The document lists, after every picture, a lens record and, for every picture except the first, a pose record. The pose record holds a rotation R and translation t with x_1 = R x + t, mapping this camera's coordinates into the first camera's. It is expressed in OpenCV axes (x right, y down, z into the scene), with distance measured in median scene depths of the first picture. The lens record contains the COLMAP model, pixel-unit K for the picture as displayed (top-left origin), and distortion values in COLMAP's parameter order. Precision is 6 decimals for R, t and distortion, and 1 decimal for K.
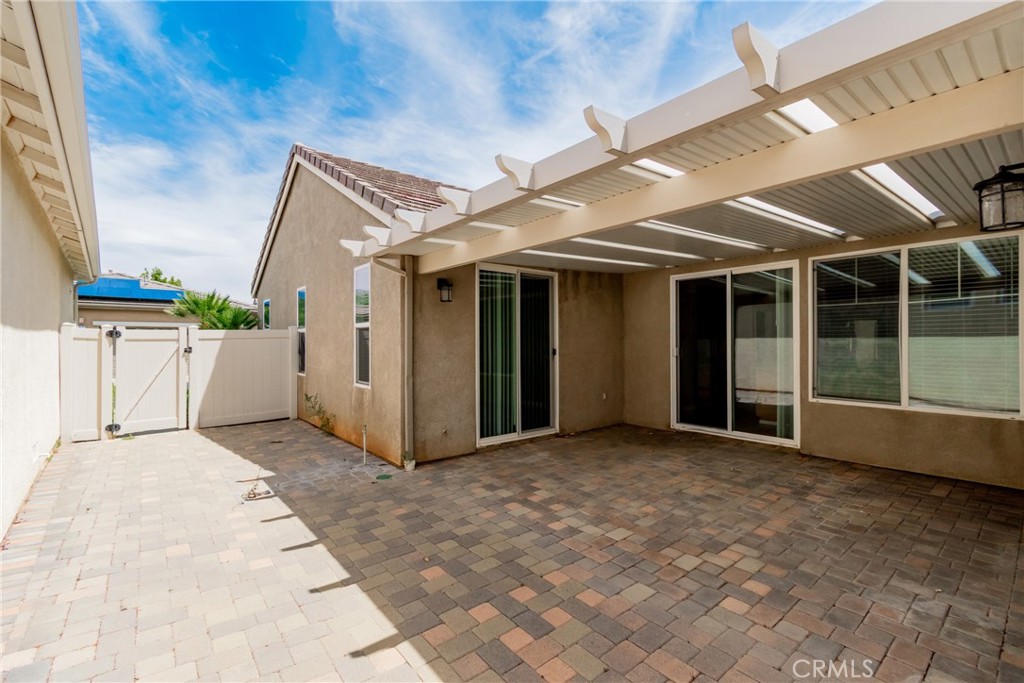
lens RADIAL K [[450.3, 0, 517.4], [0, 450.3, 343.7], [0, 0, 1]] dist [0.001314, -0.000588]
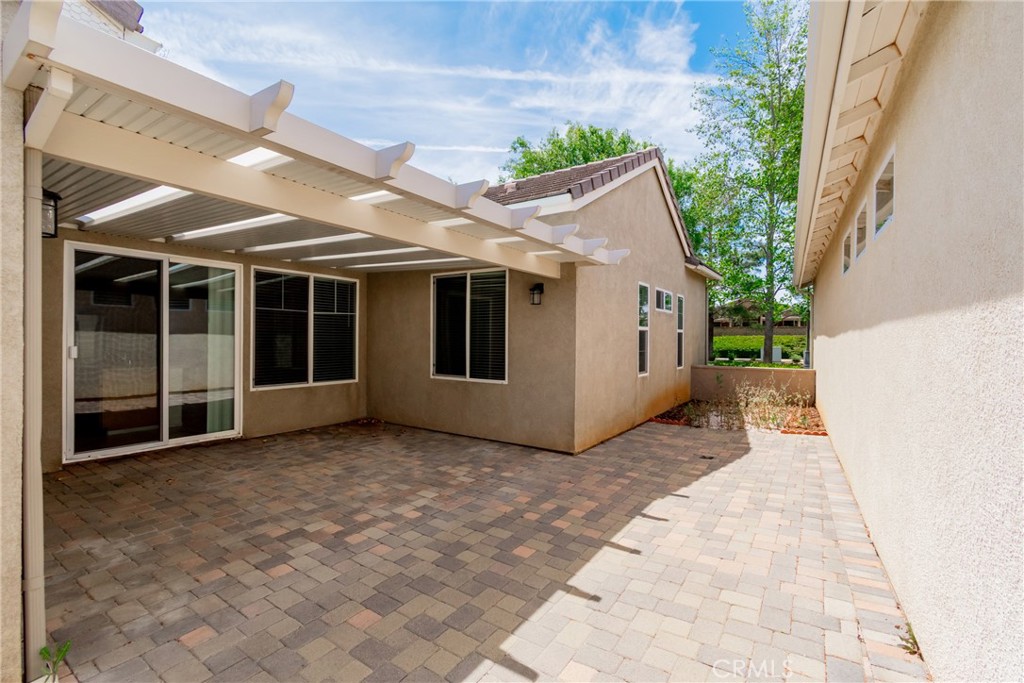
lens RADIAL K [[450.3, 0, 516.8], [0, 450.3, 340.0], [0, 0, 1]] dist [0.001314, -0.000588]
pose [[-0.289468, 0.002172, 0.957185, -0.925276], [0.000504, 0.999998, -0.002117, 0.002500], [-0.957187, -0.000131, -0.289469, 1.009931]]
